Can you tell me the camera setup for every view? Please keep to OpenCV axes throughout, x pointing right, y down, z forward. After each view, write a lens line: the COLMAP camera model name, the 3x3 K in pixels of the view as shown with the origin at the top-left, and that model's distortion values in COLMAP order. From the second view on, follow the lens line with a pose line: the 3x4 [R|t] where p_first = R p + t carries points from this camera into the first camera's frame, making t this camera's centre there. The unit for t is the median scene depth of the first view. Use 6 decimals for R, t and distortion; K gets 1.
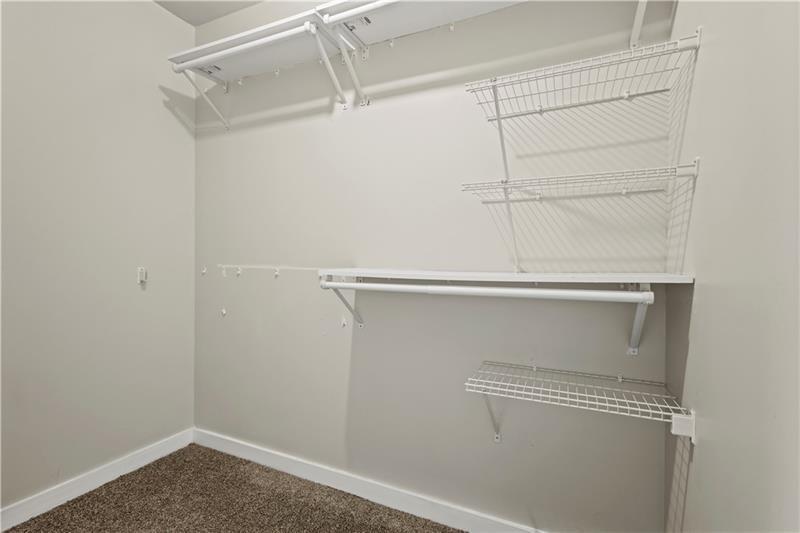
lens RADIAL K [[362.8, 0, 402.7], [0, 362.8, 268.6], [0, 0, 1]] dist [-0.000207, 0.000475]
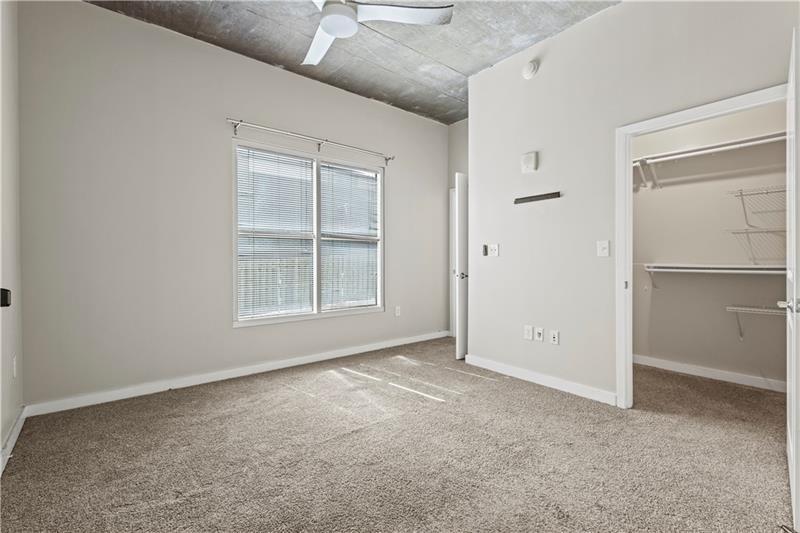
lens RADIAL K [[362.8, 0, 396.1], [0, 362.8, 264.2], [0, 0, 1]] dist [-0.000207, 0.000475]
pose [[0.896832, -0.009667, -0.442267, -0.612117], [0.015353, 0.999839, 0.009278, -0.039894], [0.442106, -0.015110, 0.896836, -1.812415]]
